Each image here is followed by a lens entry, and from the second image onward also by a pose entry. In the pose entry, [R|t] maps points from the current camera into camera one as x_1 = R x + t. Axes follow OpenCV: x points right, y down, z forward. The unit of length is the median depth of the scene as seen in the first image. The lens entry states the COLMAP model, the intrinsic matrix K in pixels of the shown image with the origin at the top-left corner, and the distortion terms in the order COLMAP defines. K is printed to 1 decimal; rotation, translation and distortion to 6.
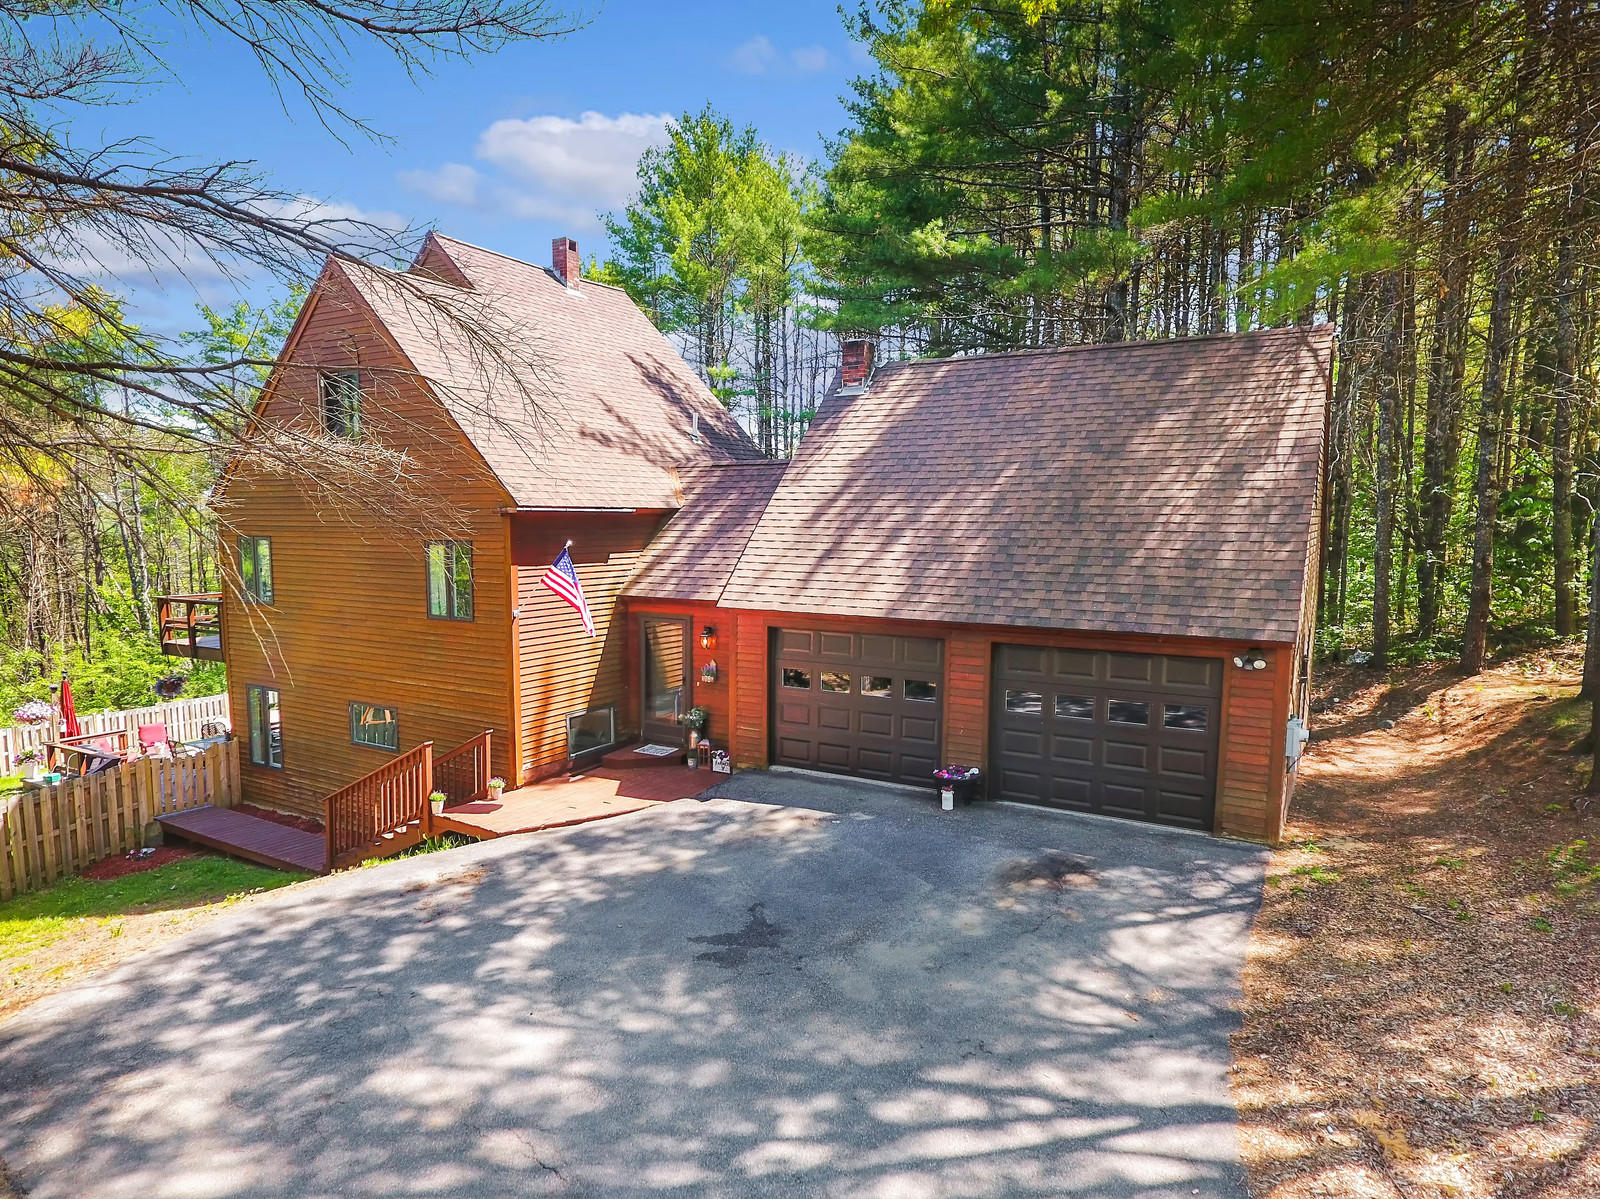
lens RADIAL K [[979.1, 0, 770.5], [0, 979.1, 645.4], [0, 0, 1]] dist [-0.001089, -0.004611]
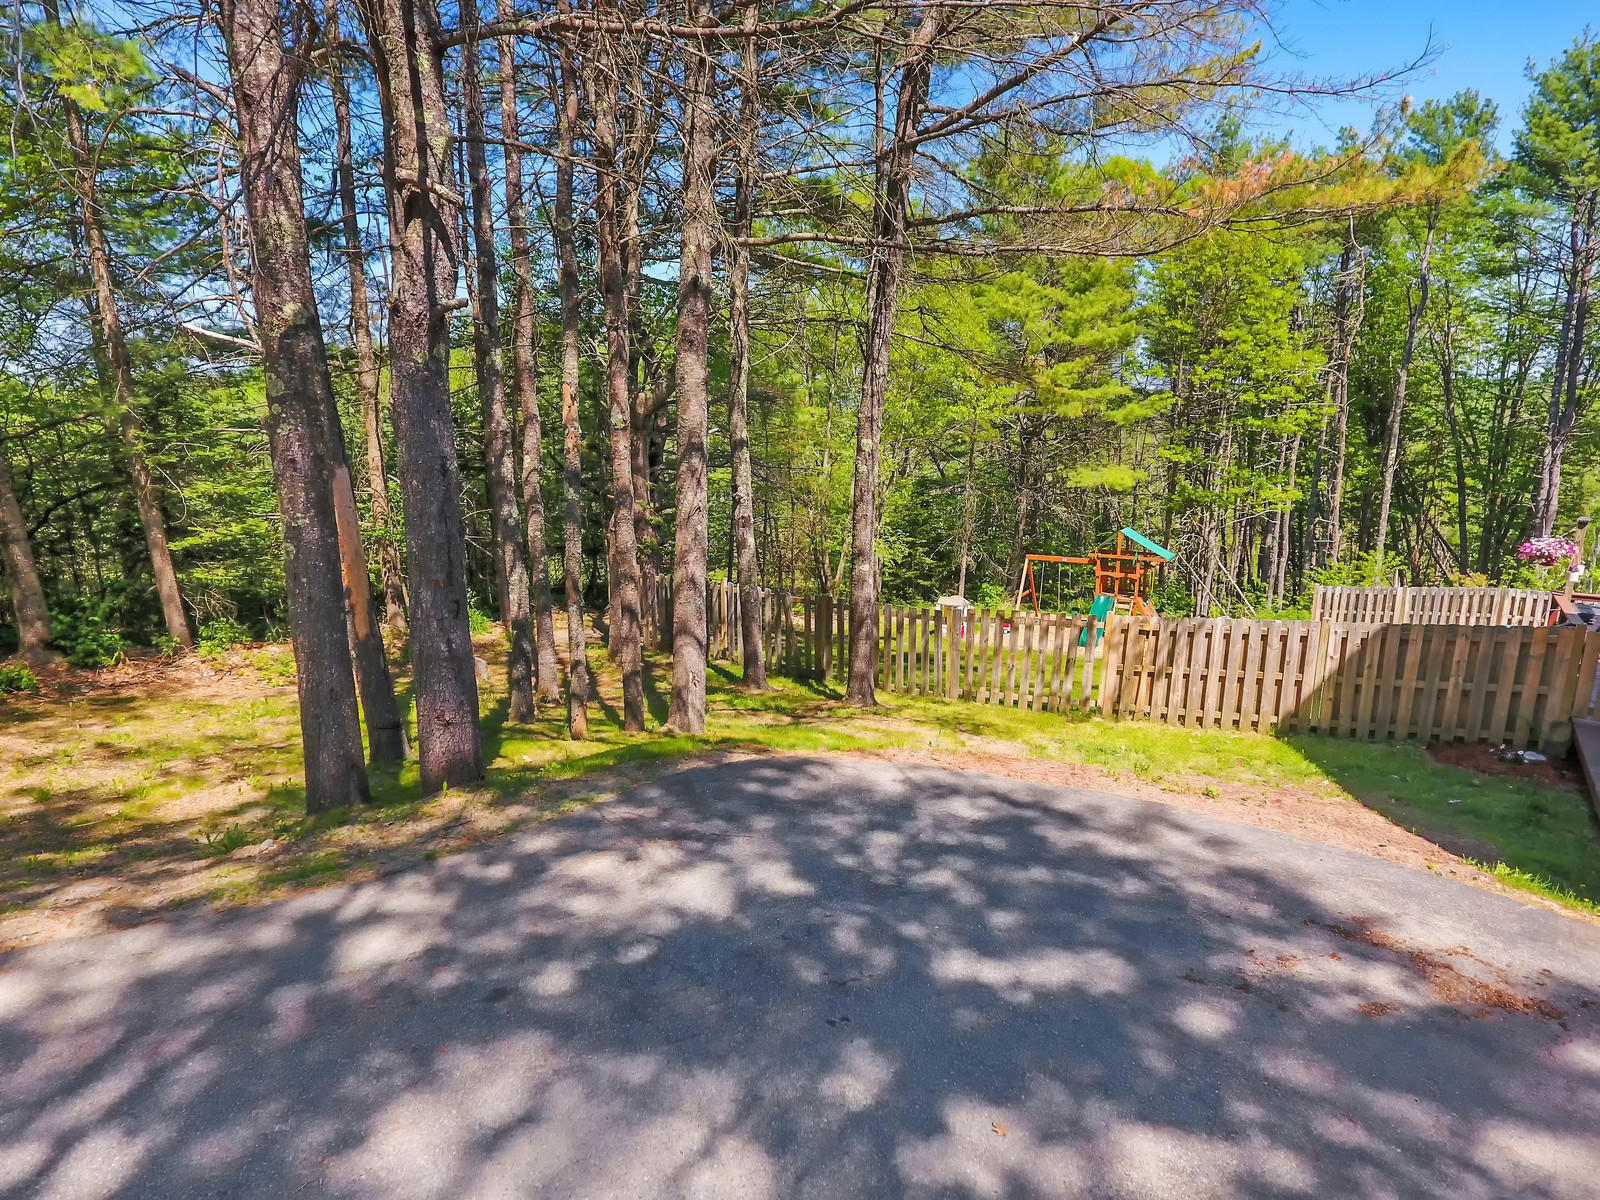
lens RADIAL K [[936.7, 0, 800.9], [0, 936.7, 604.3], [0, 0, 1]] dist [-0.004990, 0.000736]
pose [[-0.051860, 0.202578, -0.977892, 0.018402], [-0.131886, 0.969244, 0.207781, 0.040161], [0.989907, 0.139746, -0.023548, 0.538708]]
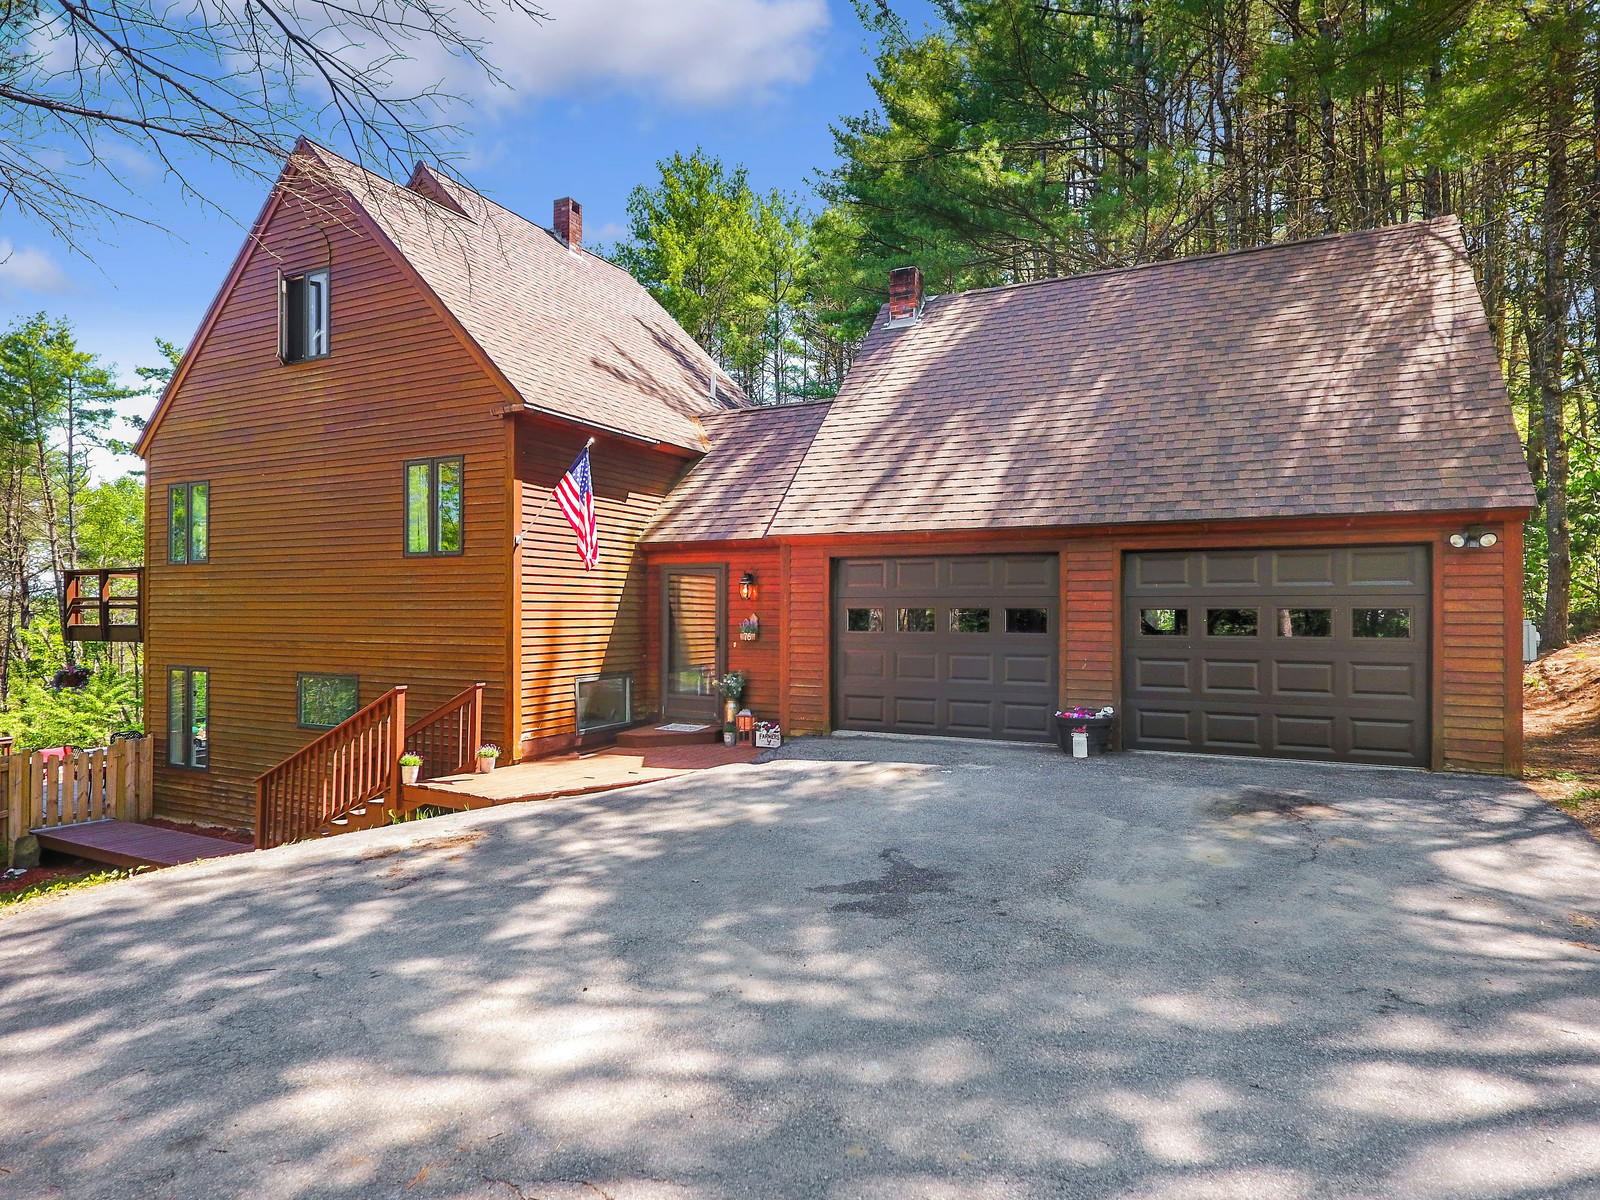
lens RADIAL K [[936.7, 0, 806.5], [0, 936.7, 613.6], [0, 0, 1]] dist [-0.004990, 0.000736]
pose [[0.996604, -0.004351, 0.082227, -0.082430], [0.014490, 0.992287, -0.123110, 0.117482], [-0.081057, 0.123883, 0.988981, 0.215177]]
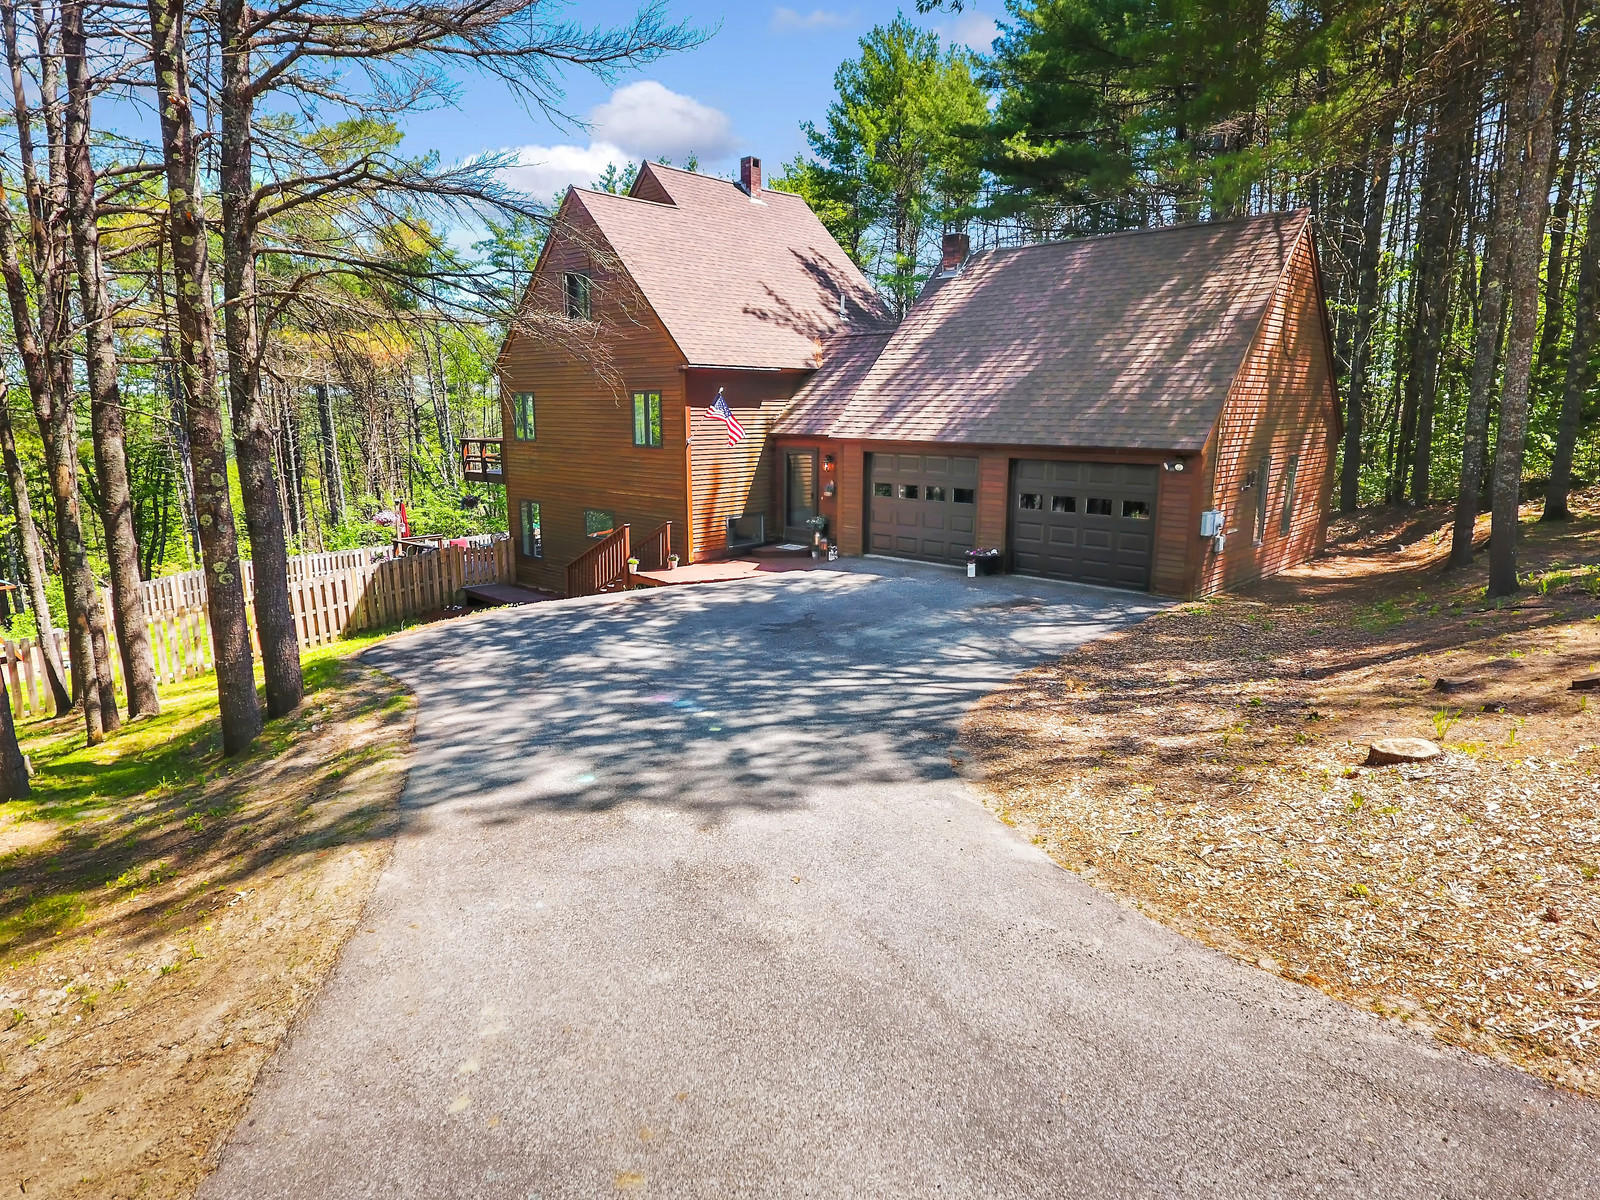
lens RADIAL K [[936.7, 0, 810.9], [0, 936.7, 608.0], [0, 0, 1]] dist [-0.004990, 0.000736]
pose [[0.979432, 0.039098, -0.197951, 0.184205], [-0.022186, 0.995966, 0.086943, 0.082478], [0.200552, -0.080763, 0.976348, -0.302936]]
